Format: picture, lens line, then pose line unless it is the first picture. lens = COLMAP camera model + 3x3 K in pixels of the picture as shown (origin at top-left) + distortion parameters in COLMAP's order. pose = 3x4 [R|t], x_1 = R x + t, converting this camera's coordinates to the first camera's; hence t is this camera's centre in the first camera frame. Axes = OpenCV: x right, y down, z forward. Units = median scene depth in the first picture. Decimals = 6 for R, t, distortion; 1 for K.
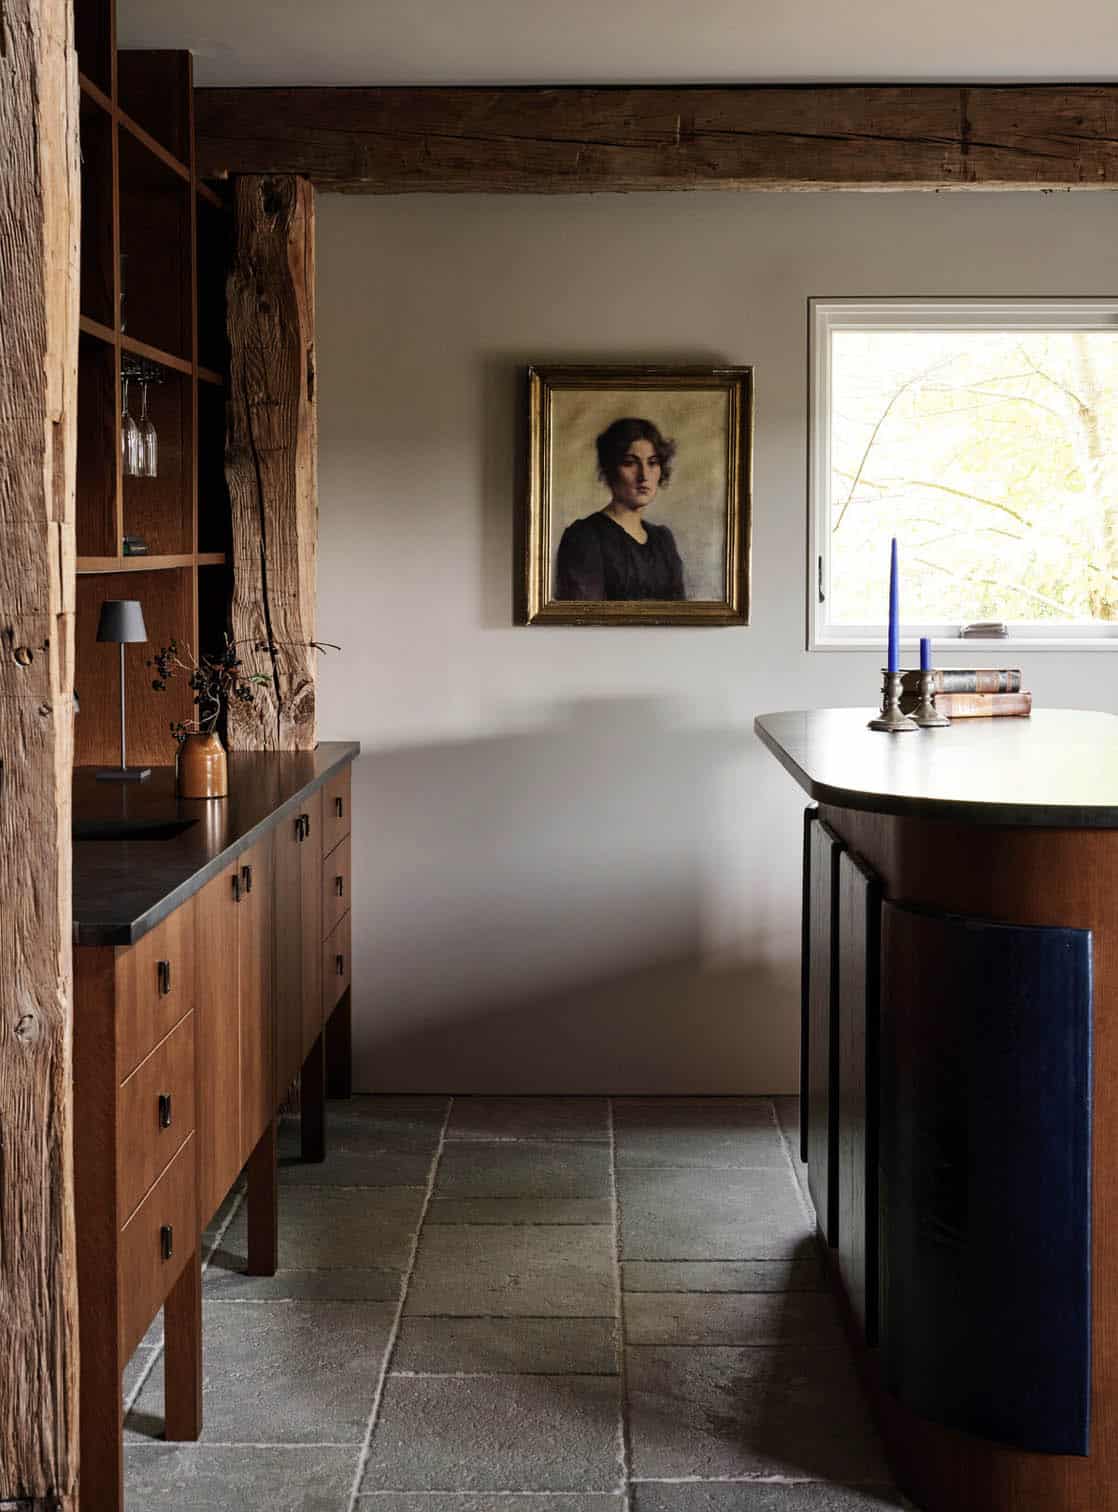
lens RADIAL K [[2275.3, 0, 559.0], [0, 2275.3, 756.0], [0, 0, 1]] dist [-0.051384, 0.030161]
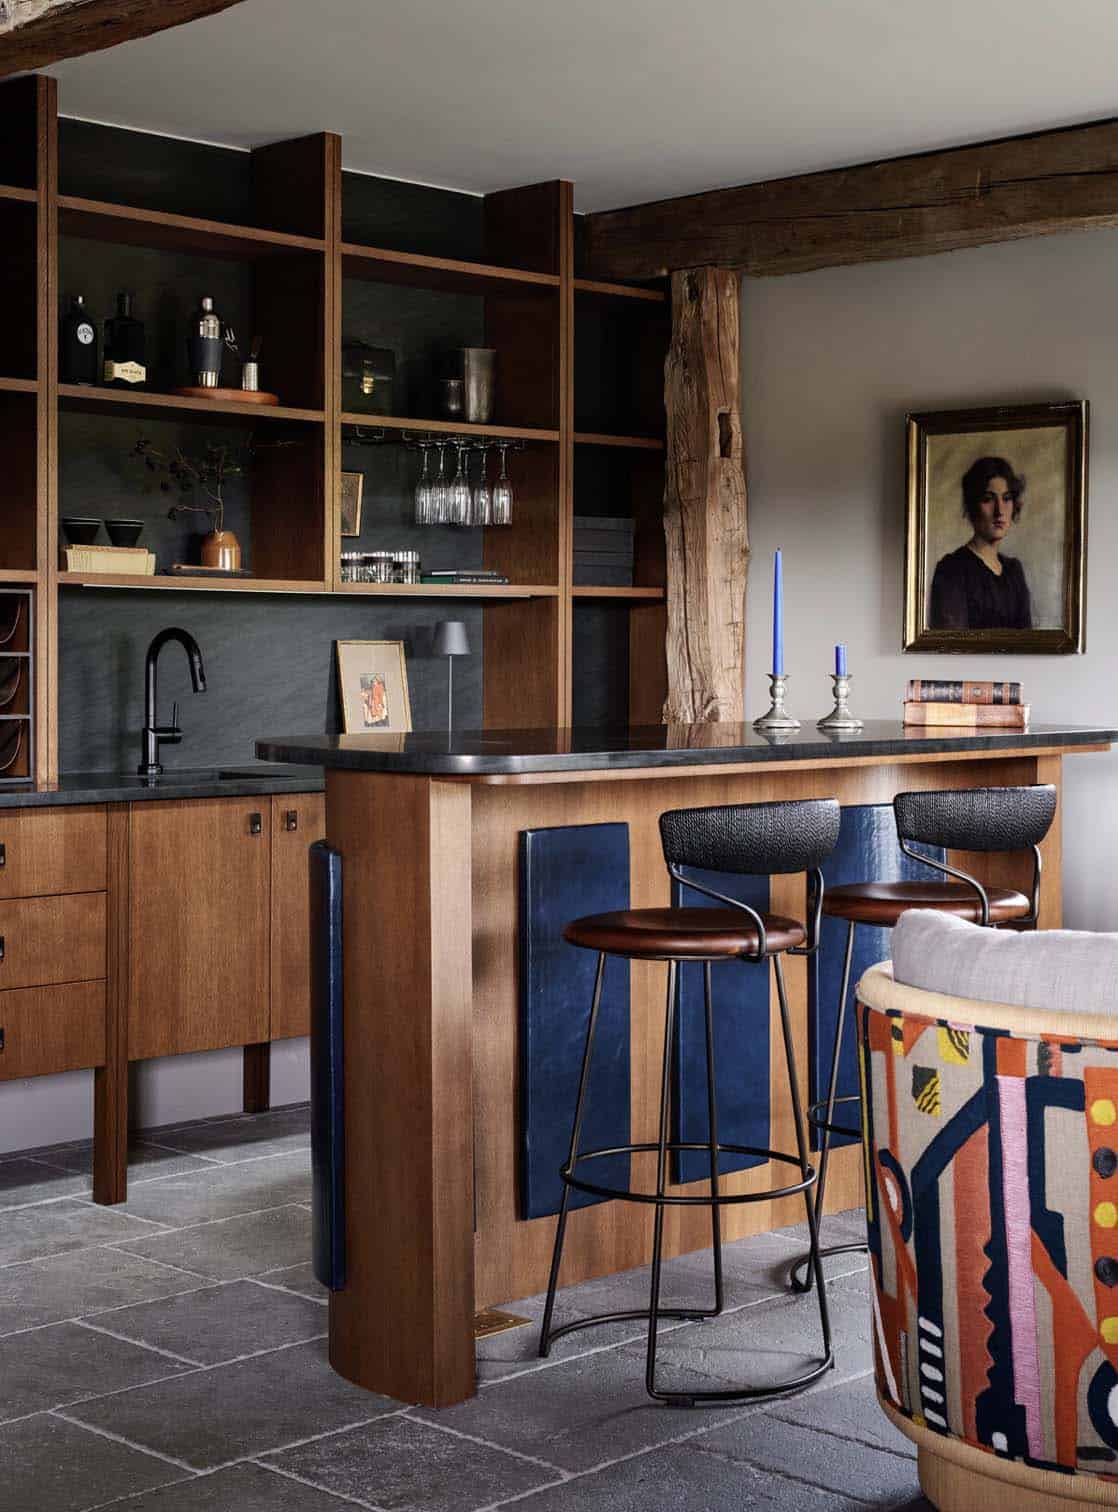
lens RADIAL K [[2275.3, 0, 559.0], [0, 2275.3, 756.0], [0, 0, 1]] dist [-0.051384, 0.030161]
pose [[0.723053, 0.035893, -0.689859, 0.622344], [-0.063482, 0.997876, -0.014619, 0.018572], [0.687869, 0.054364, 0.723796, 0.104177]]
